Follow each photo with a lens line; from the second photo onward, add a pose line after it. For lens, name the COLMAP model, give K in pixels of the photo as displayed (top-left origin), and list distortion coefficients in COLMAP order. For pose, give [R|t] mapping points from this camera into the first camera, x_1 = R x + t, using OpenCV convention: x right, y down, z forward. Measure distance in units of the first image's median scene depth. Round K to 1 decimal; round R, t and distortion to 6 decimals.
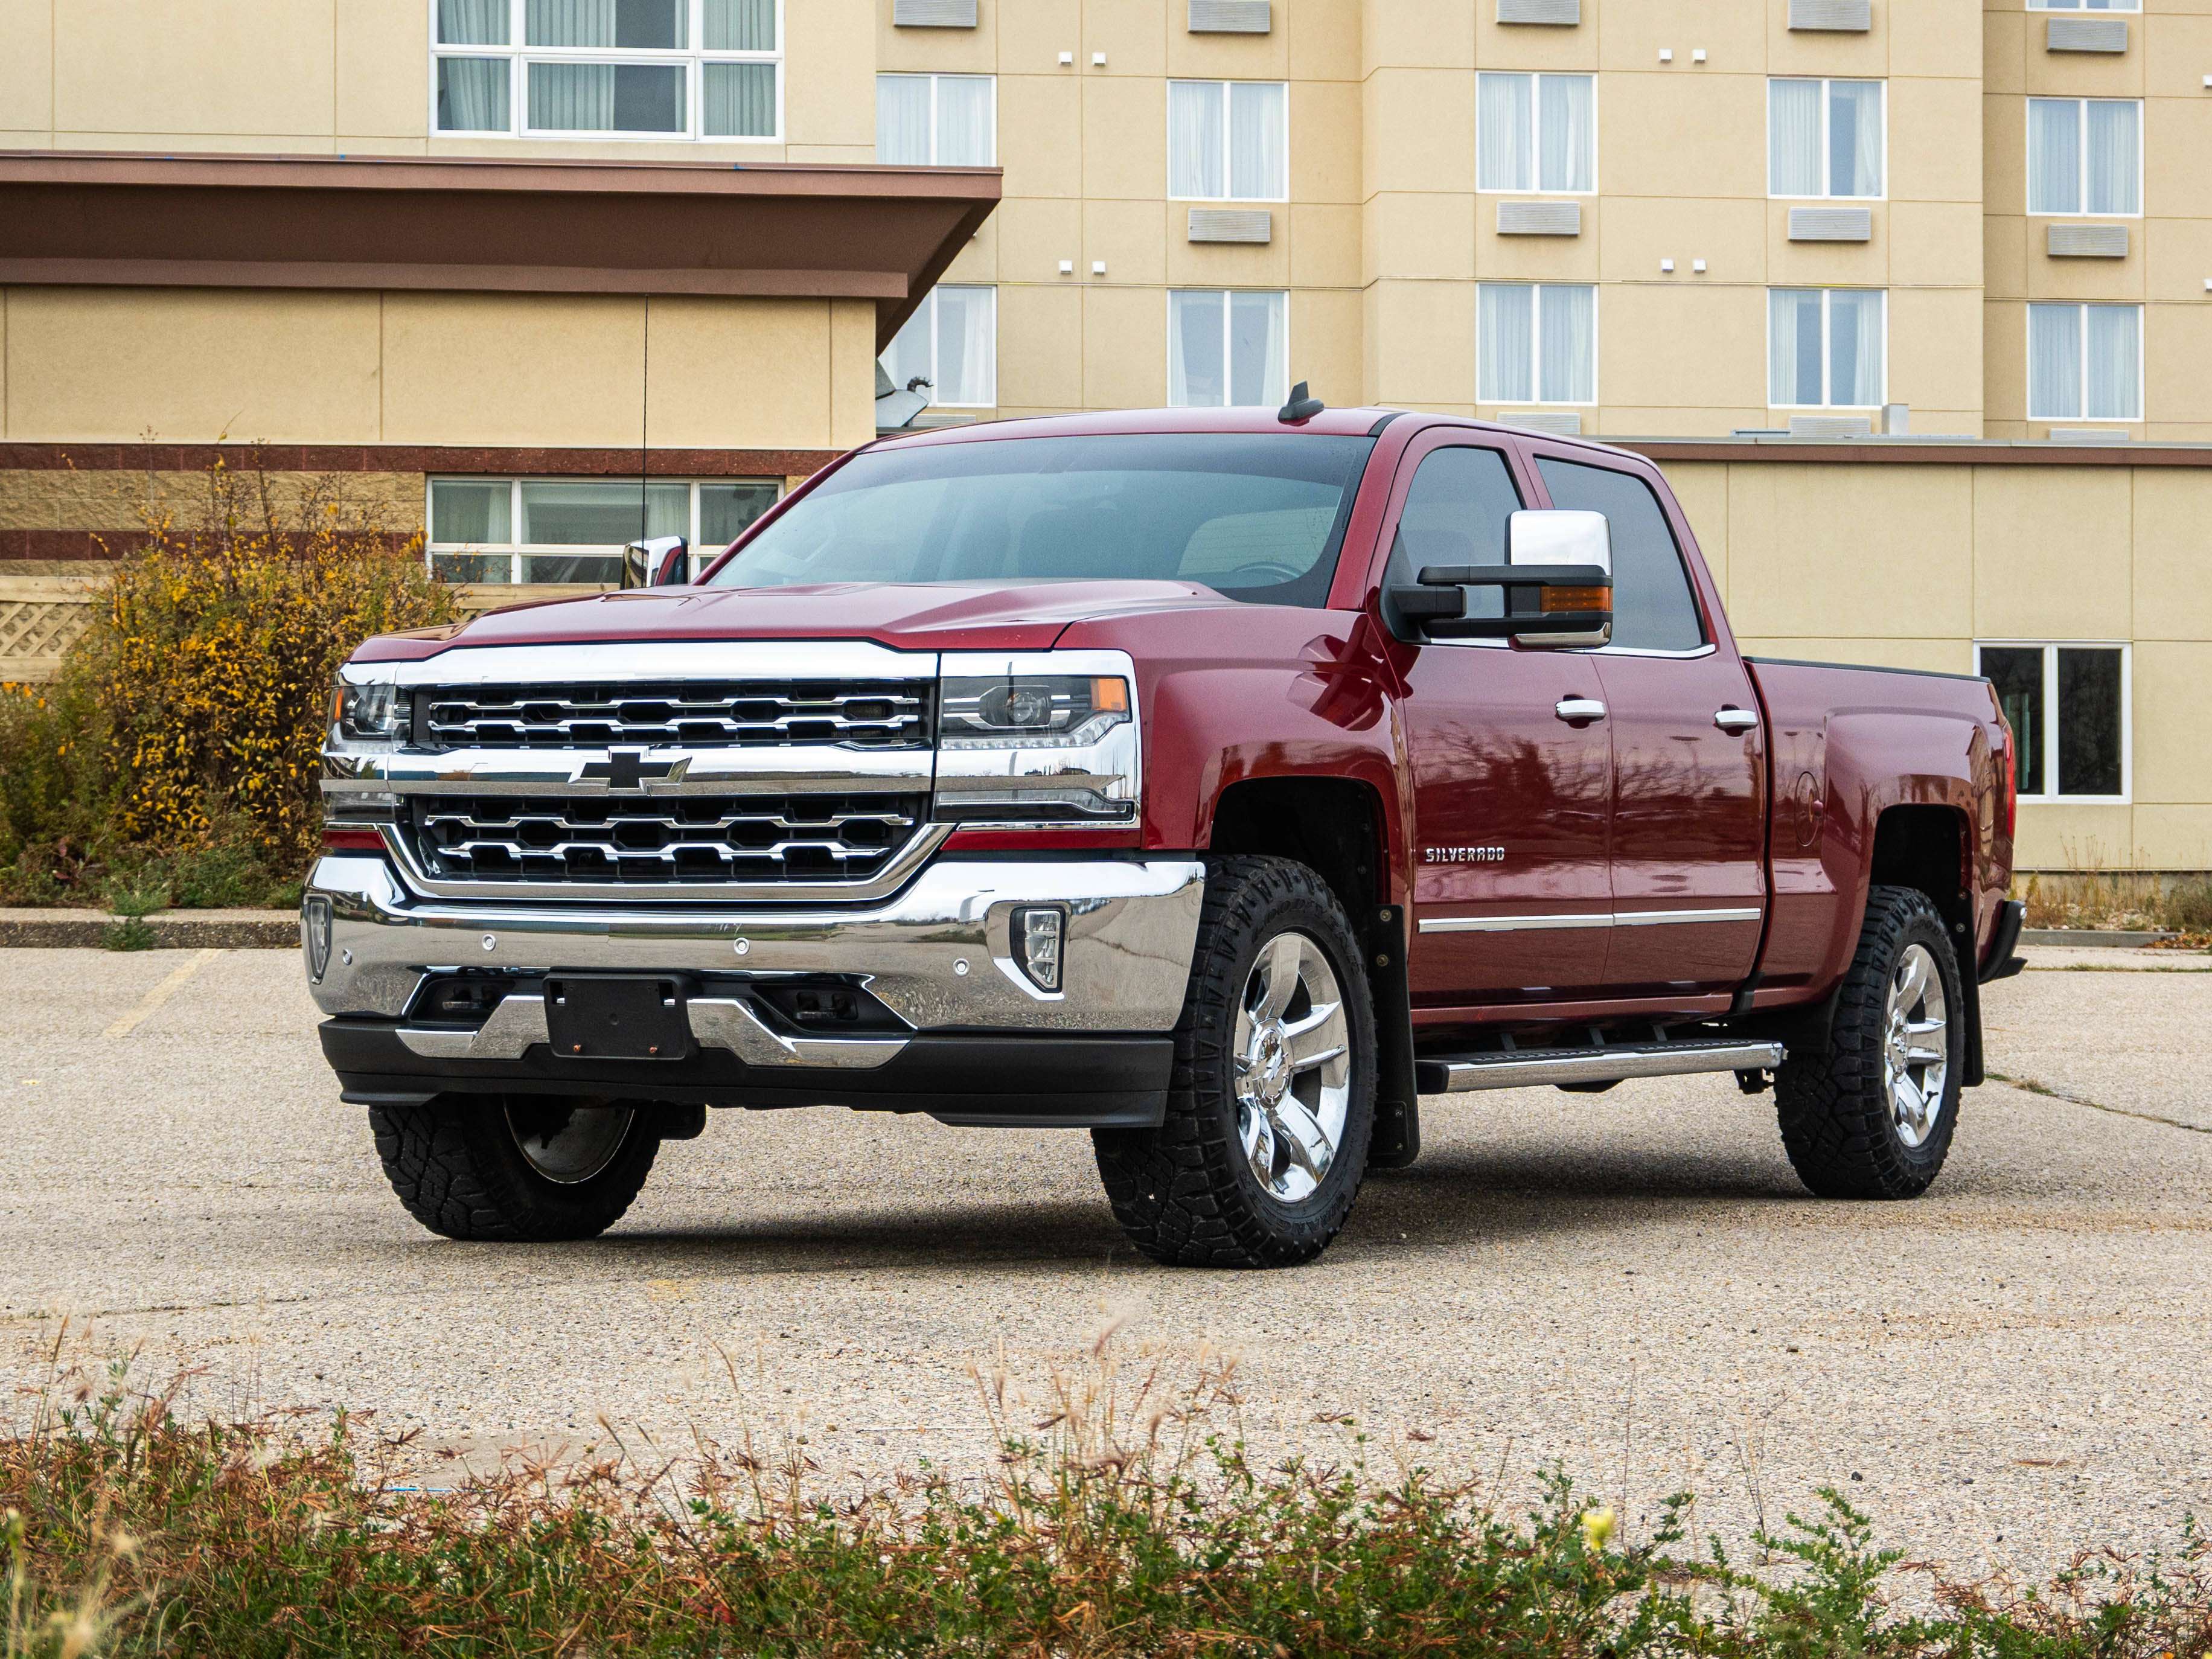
lens RADIAL K [[5299.3, 0, 1106.0], [0, 5299.3, 829.5], [0, 0, 1]] dist [0.082733, -0.908042]
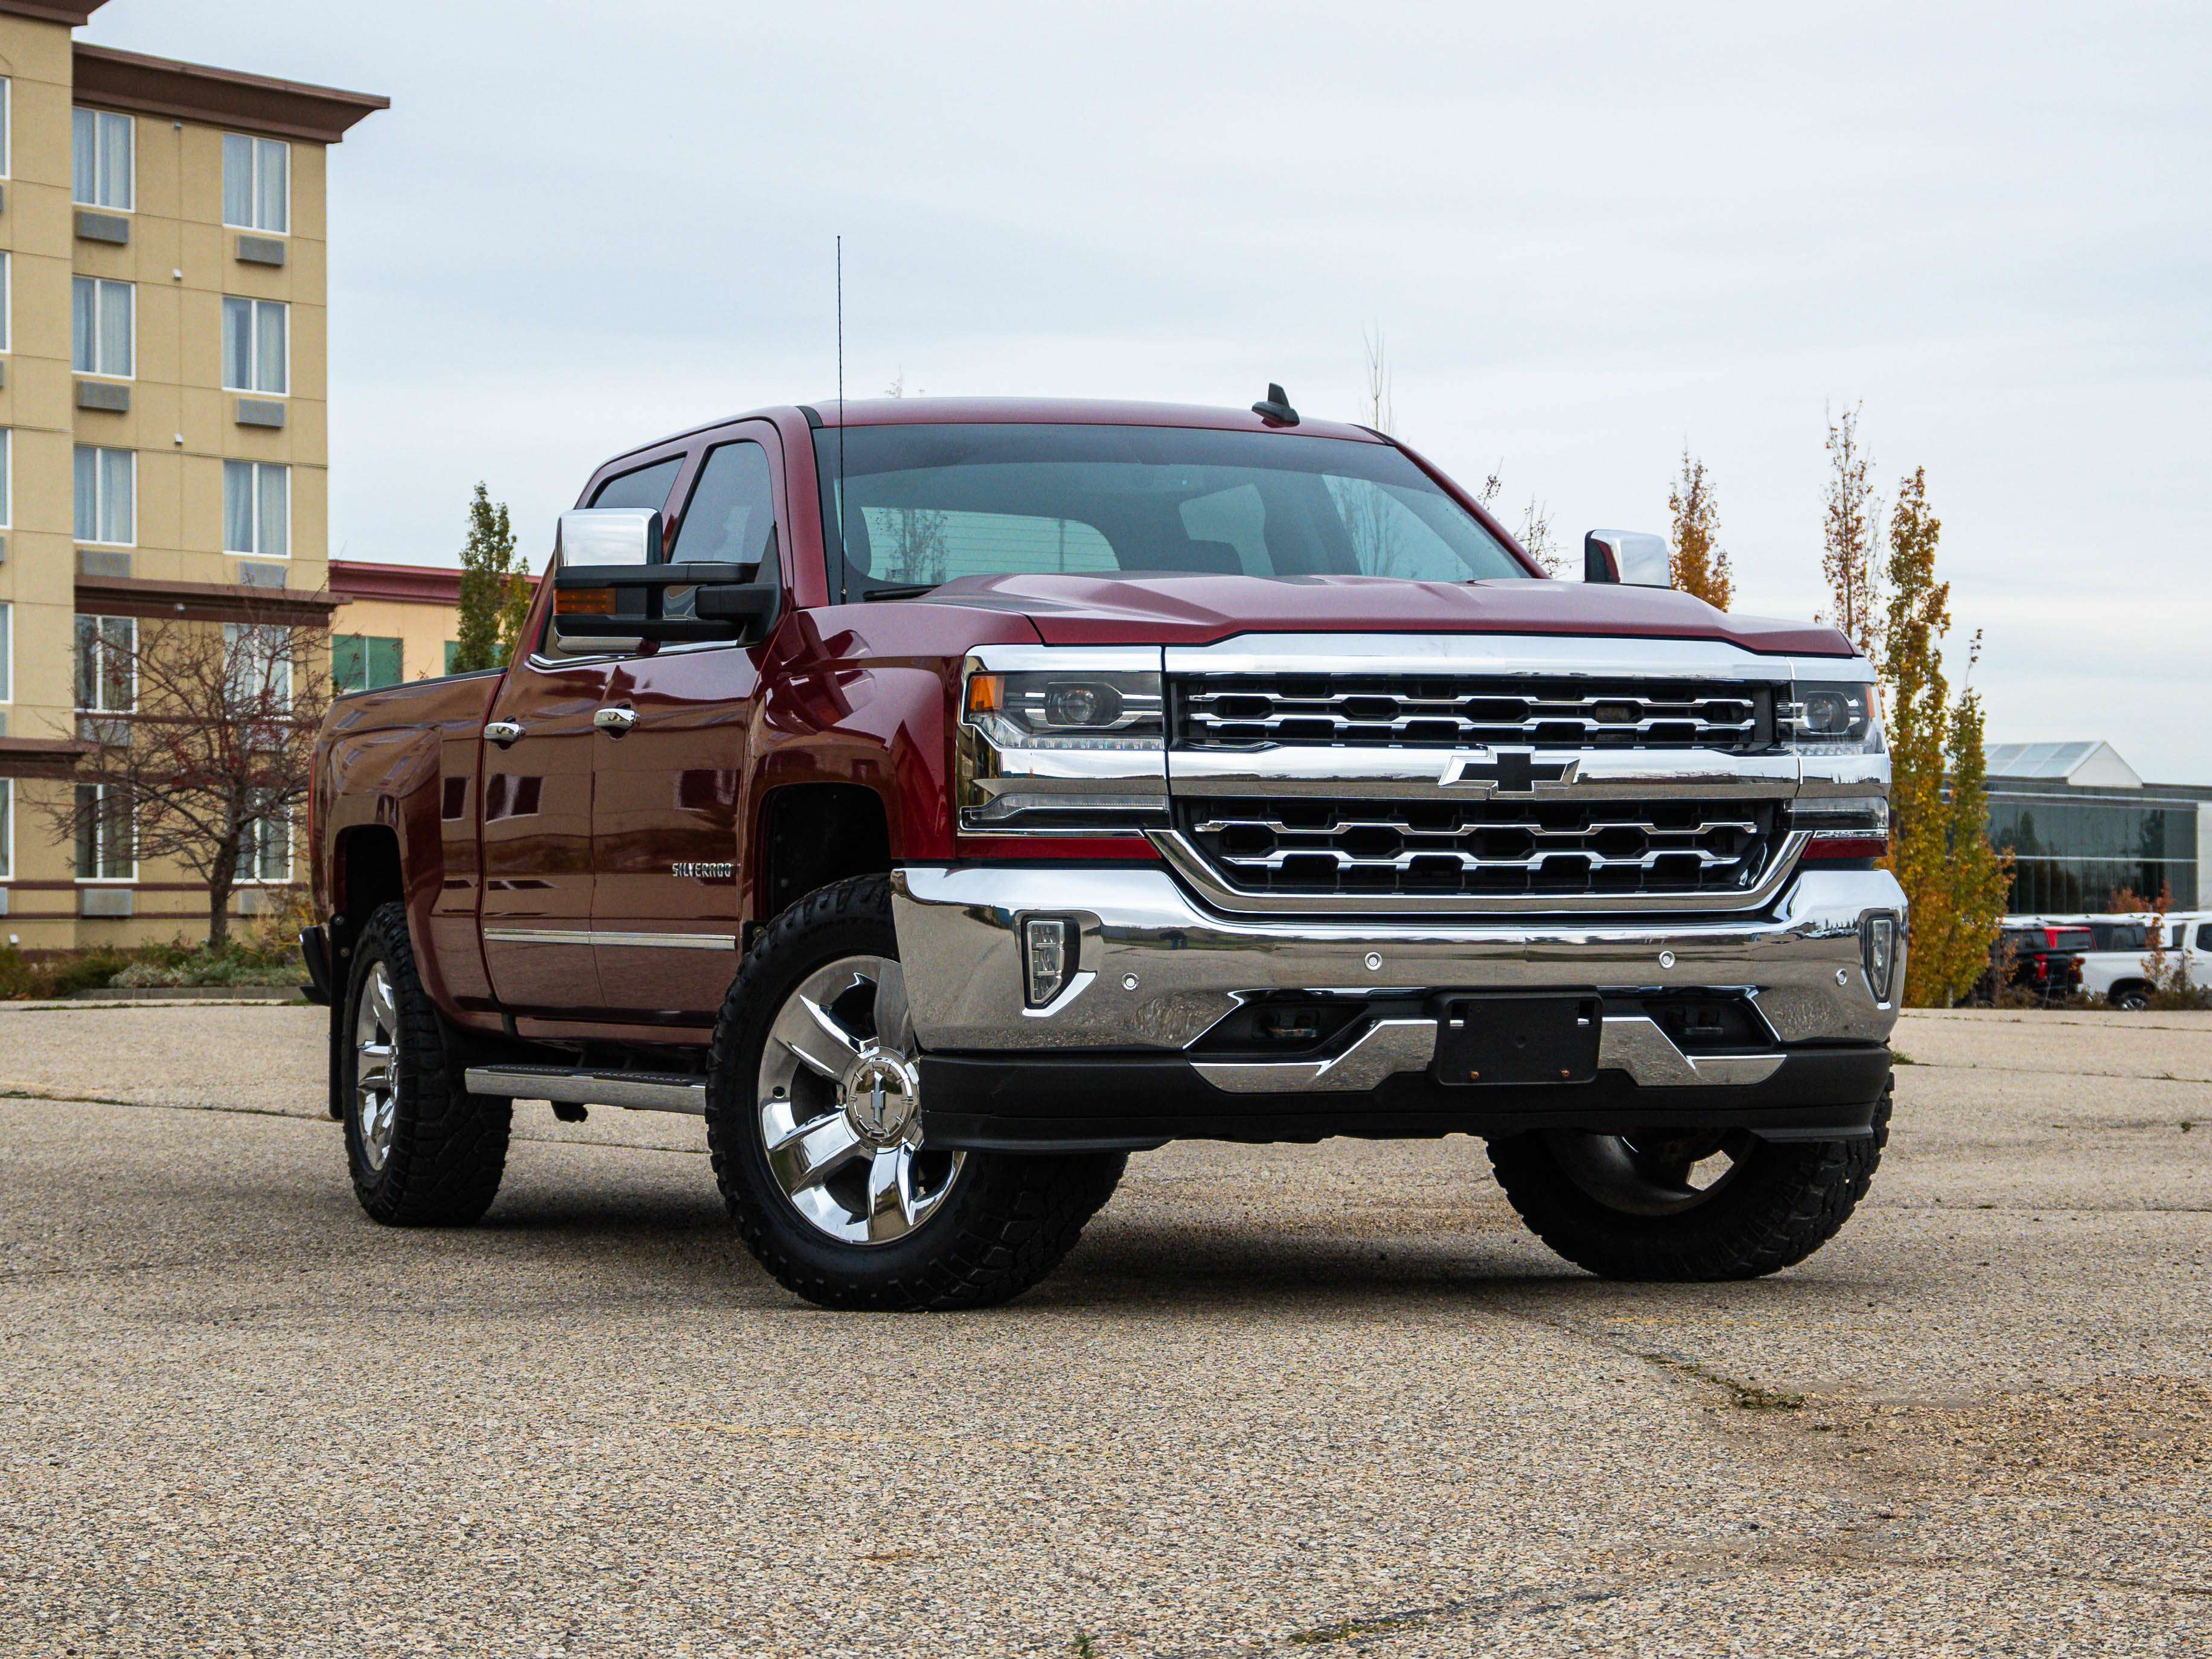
lens RADIAL K [[5299.3, 0, 1106.0], [0, 5299.3, 829.5], [0, 0, 1]] dist [0.082733, -0.908042]
pose [[0.652503, 0.005418, 0.757766, -0.839567], [0.000372, 0.999972, -0.007471, 0.005684], [-0.757786, 0.005157, 0.652483, 0.451692]]
